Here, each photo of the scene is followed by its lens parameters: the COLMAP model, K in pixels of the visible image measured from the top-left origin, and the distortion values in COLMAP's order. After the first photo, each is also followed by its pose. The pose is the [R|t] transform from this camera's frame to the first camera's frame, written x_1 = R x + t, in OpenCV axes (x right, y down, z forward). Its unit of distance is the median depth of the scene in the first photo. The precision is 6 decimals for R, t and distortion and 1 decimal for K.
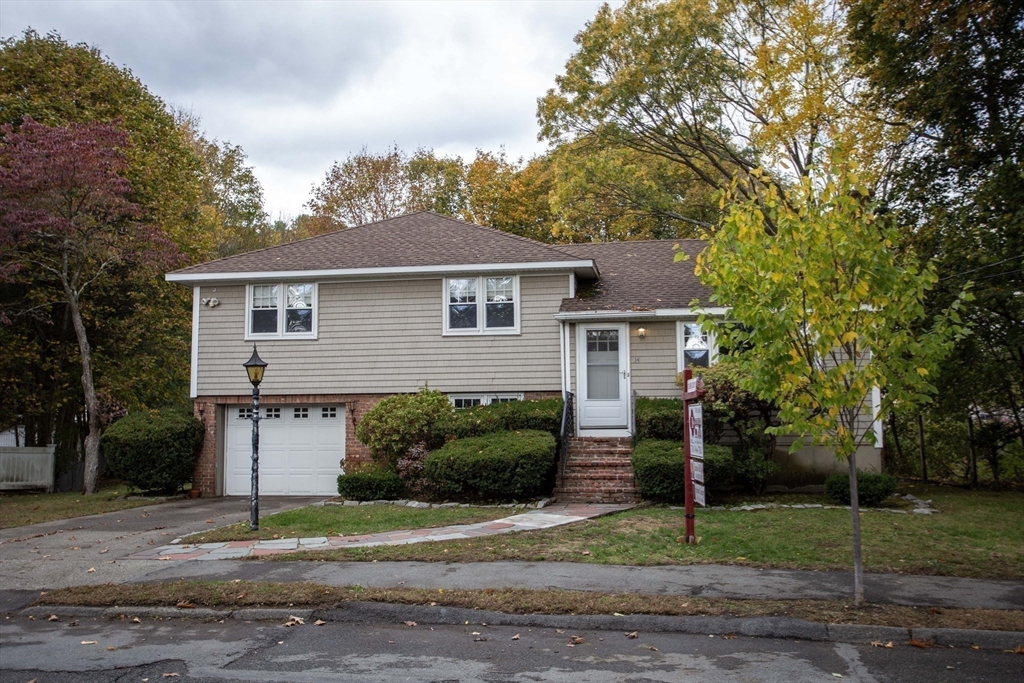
lens RADIAL K [[943.9, 0, 512.0], [0, 943.9, 341.5], [0, 0, 1]] dist [0.013724, 0.010027]
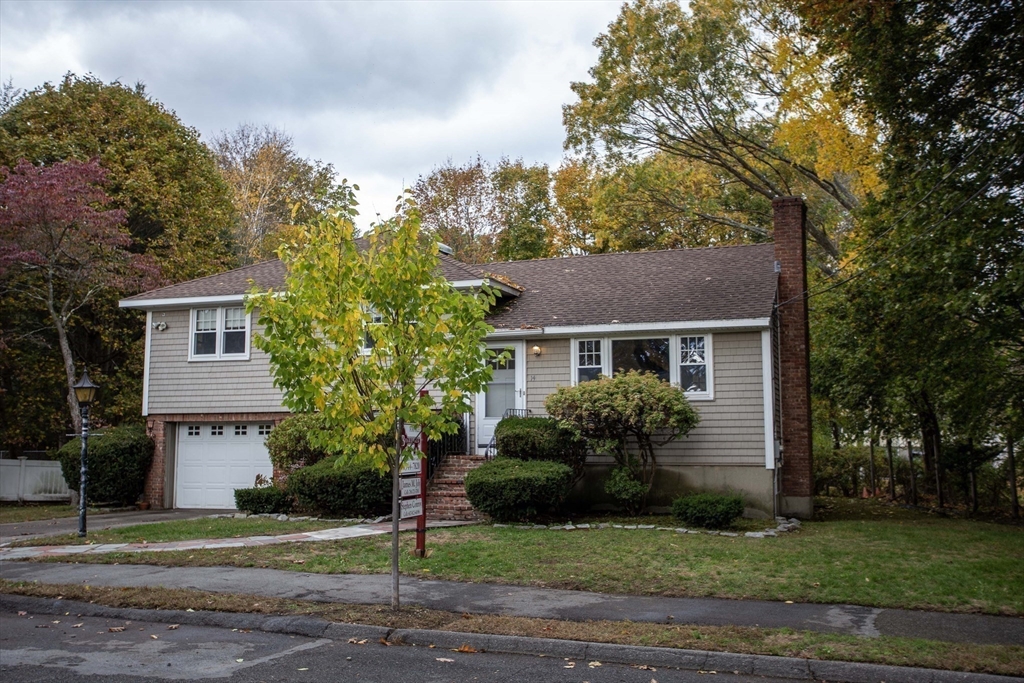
lens RADIAL K [[1013.6, 0, 512.0], [0, 1013.6, 341.5], [0, 0, 1]] dist [0.019813, 0.015015]
pose [[0.981507, -0.013378, -0.190960, 0.291767], [0.011079, 0.999853, -0.013101, -0.004960], [0.191107, 0.010743, 0.981510, -0.049860]]
